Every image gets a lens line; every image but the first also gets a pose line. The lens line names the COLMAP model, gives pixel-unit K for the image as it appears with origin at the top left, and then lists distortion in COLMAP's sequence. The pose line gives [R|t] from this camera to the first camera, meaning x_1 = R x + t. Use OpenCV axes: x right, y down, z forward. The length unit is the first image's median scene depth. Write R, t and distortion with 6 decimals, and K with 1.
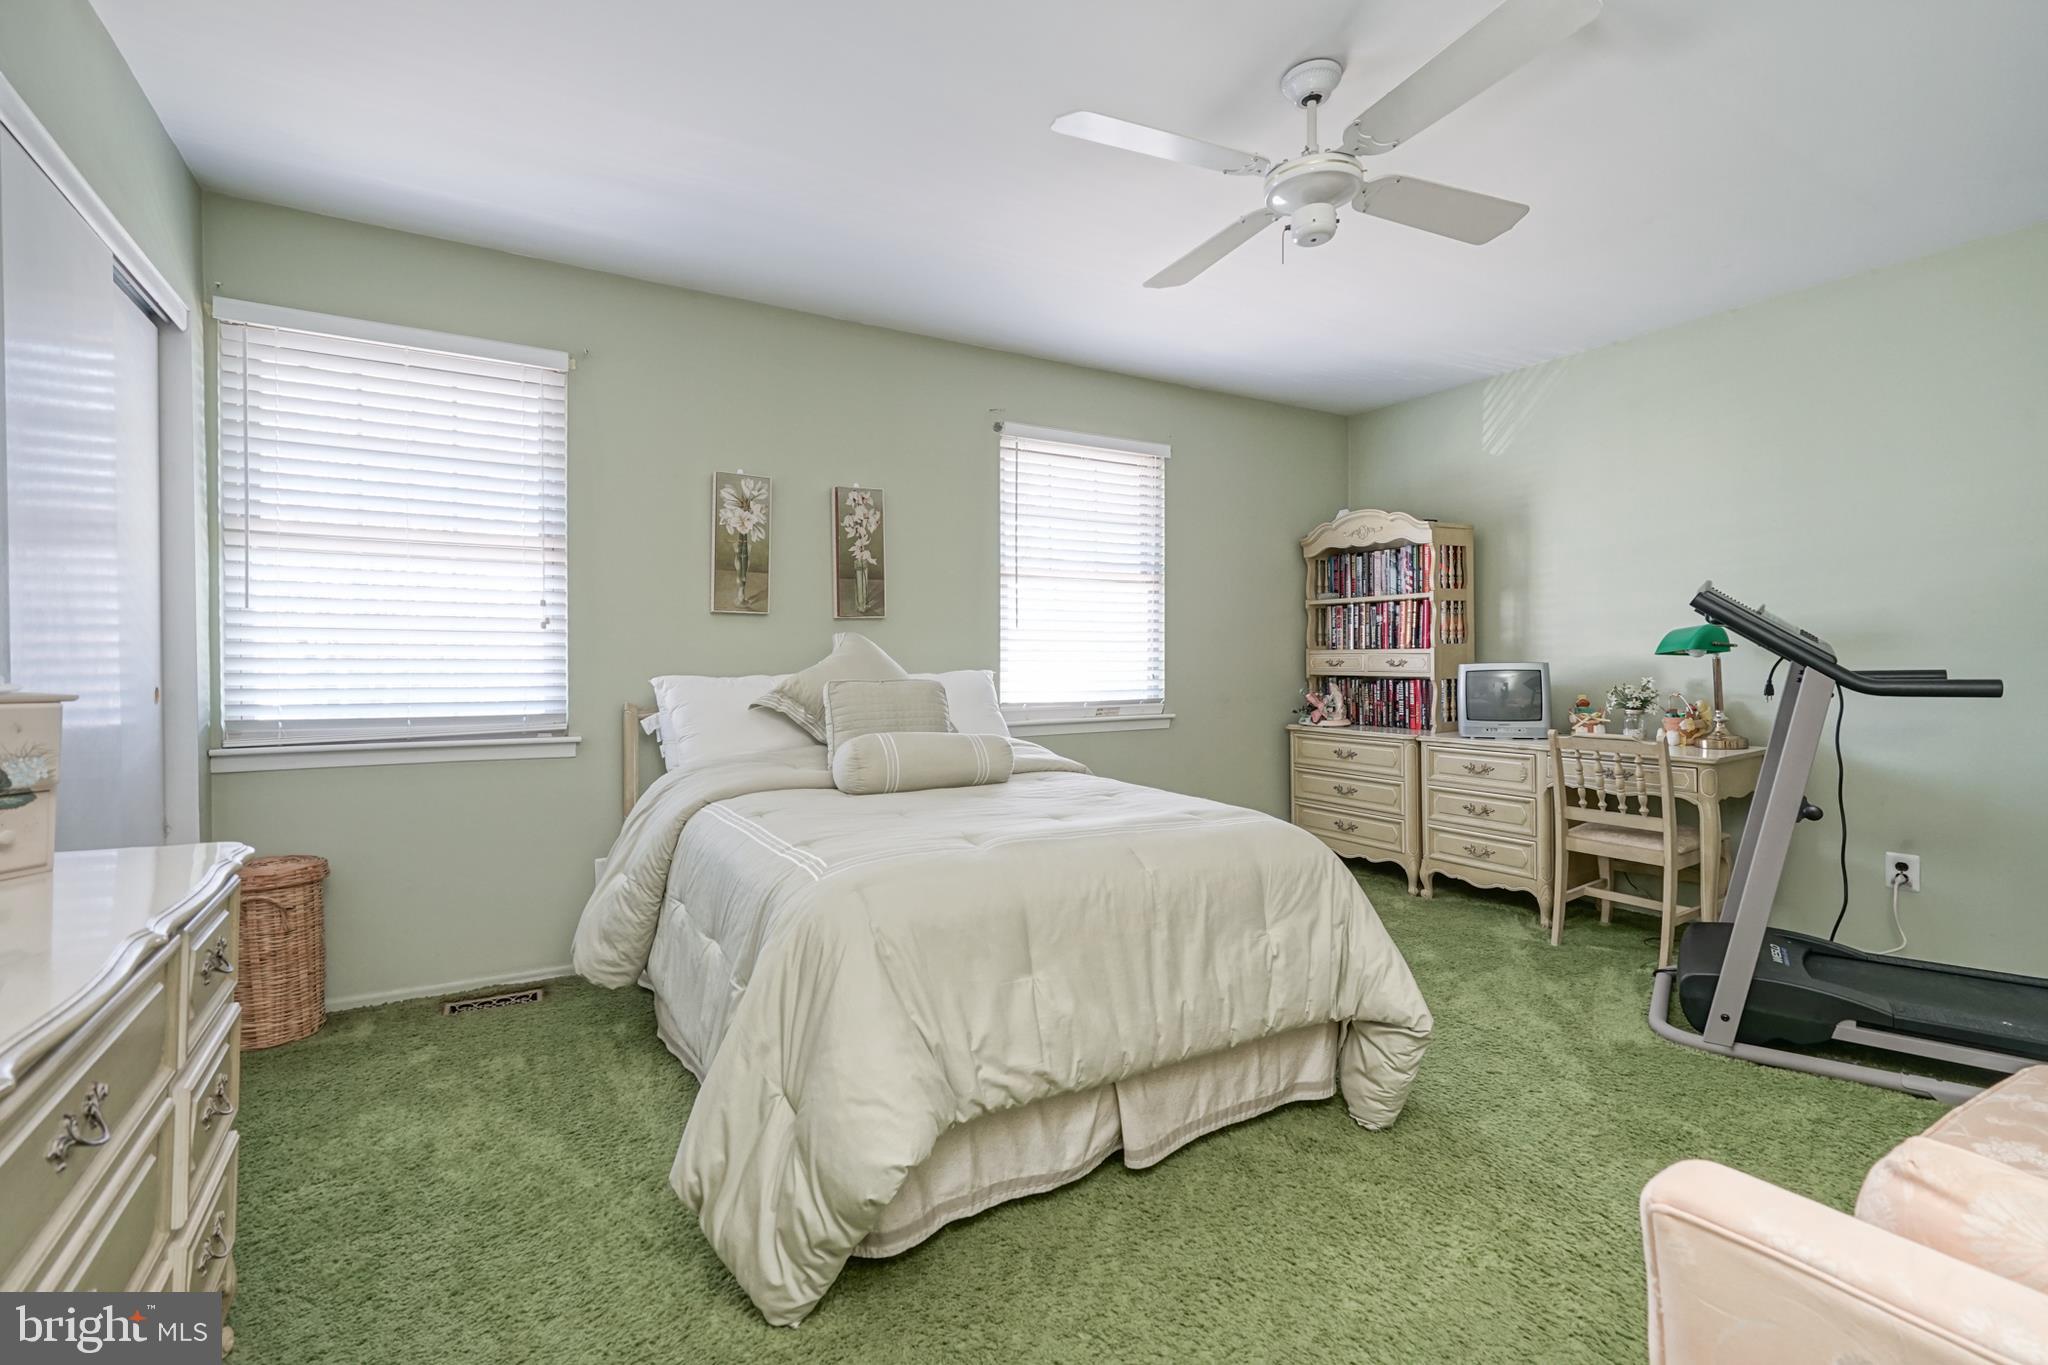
lens RADIAL K [[923.4, 0, 1025.0], [0, 923.4, 681.1], [0, 0, 1]] dist [-0.006572, 0.001891]
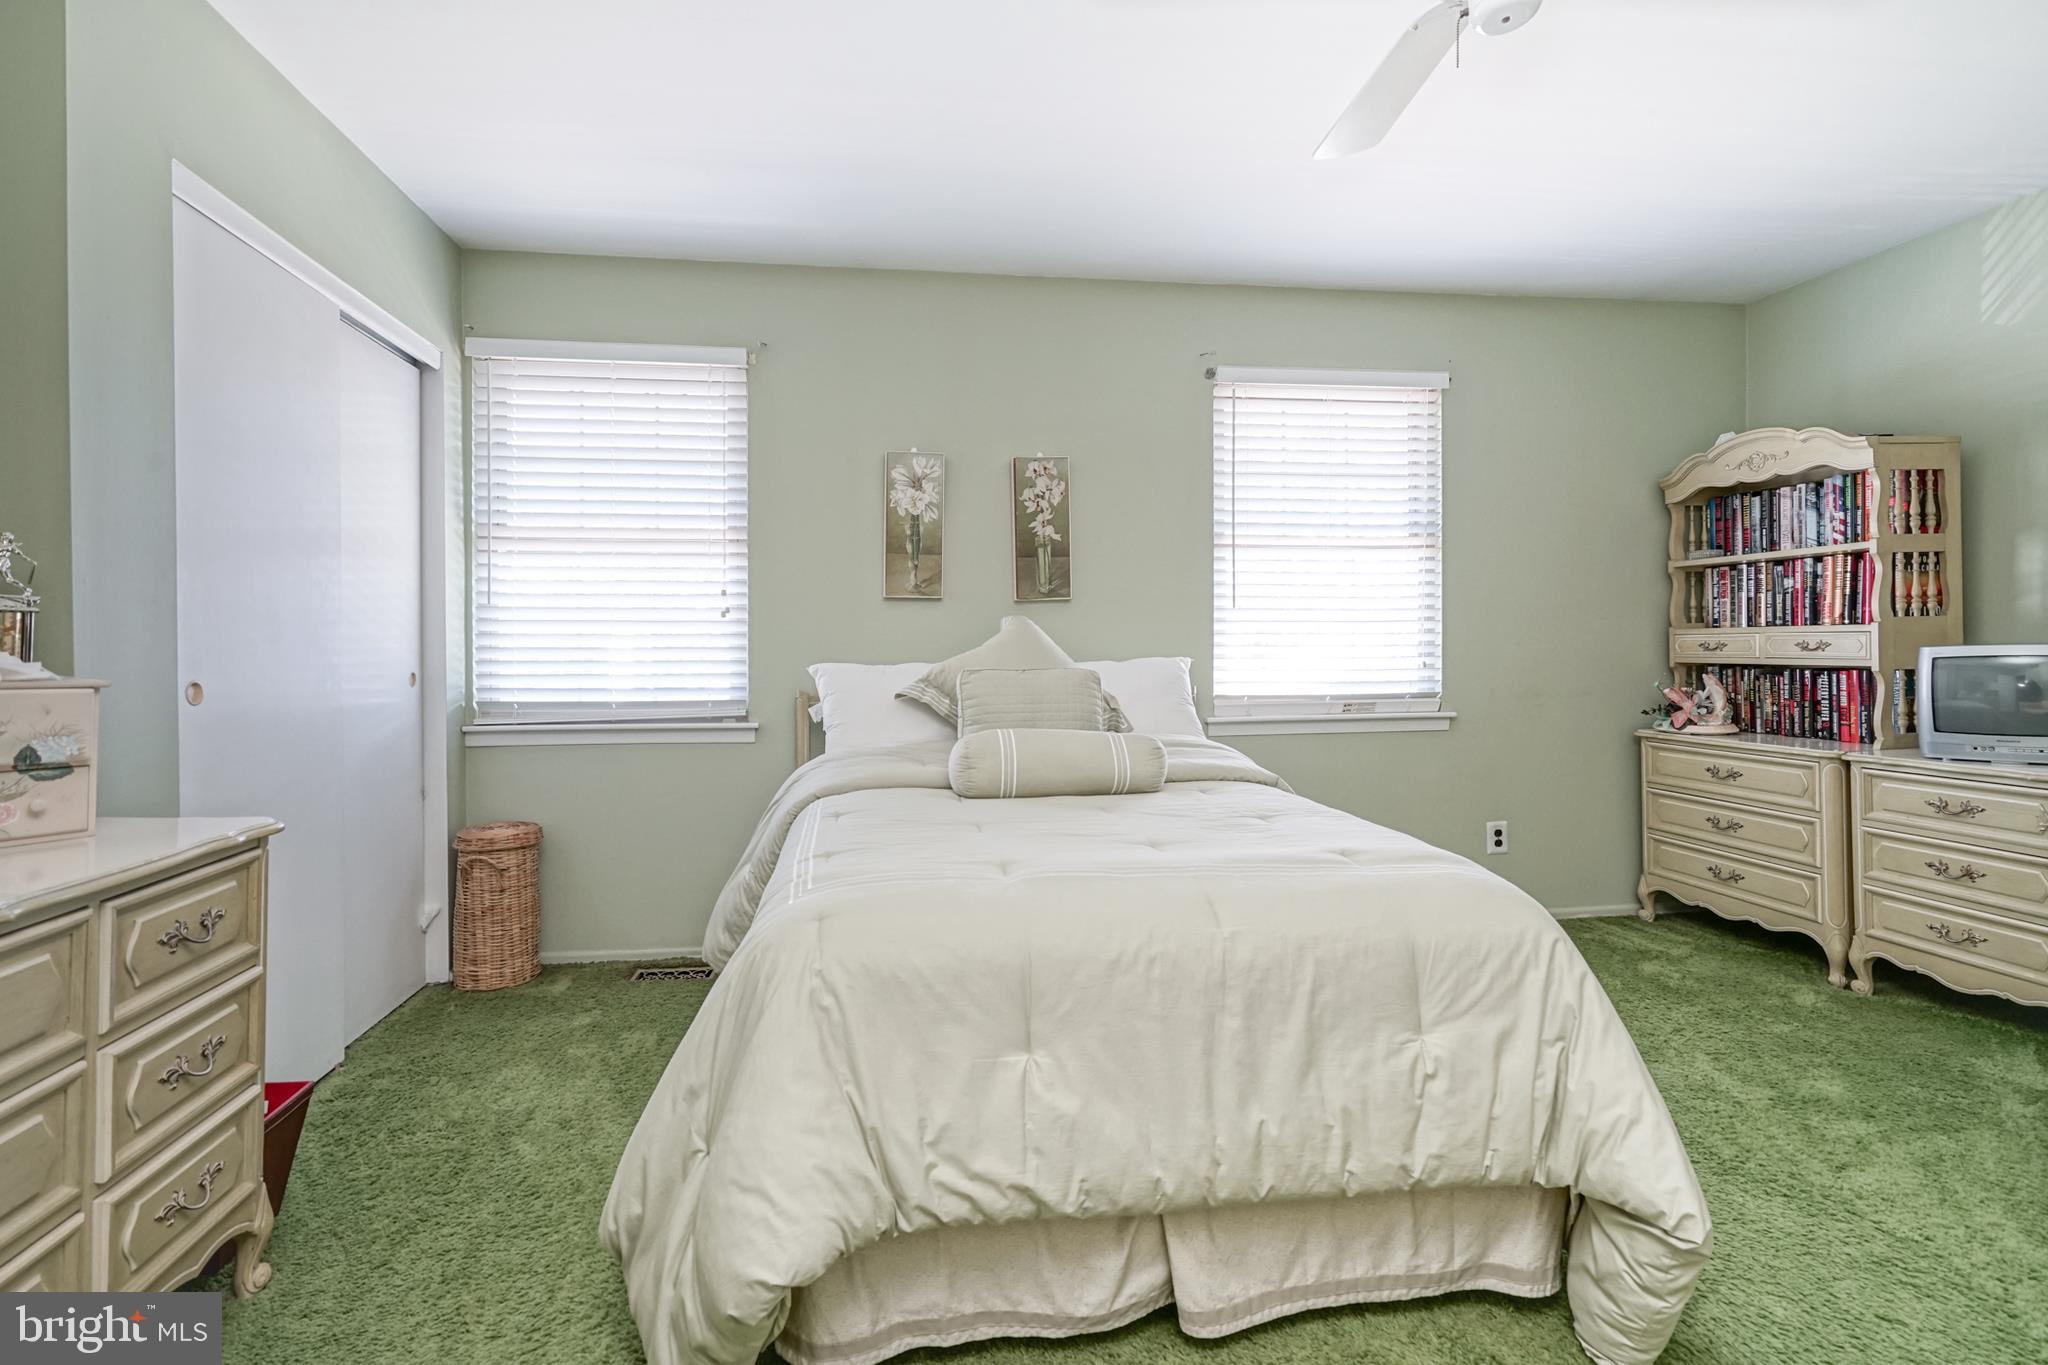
lens RADIAL K [[923.4, 0, 1023.9], [0, 923.4, 662.1], [0, 0, 1]] dist [-0.006572, 0.001891]
pose [[0.914856, 0.000927, -0.403778, 0.212272], [-0.003223, 0.999982, -0.005006, -0.003070], [0.403766, 0.005881, 0.914843, 0.196958]]
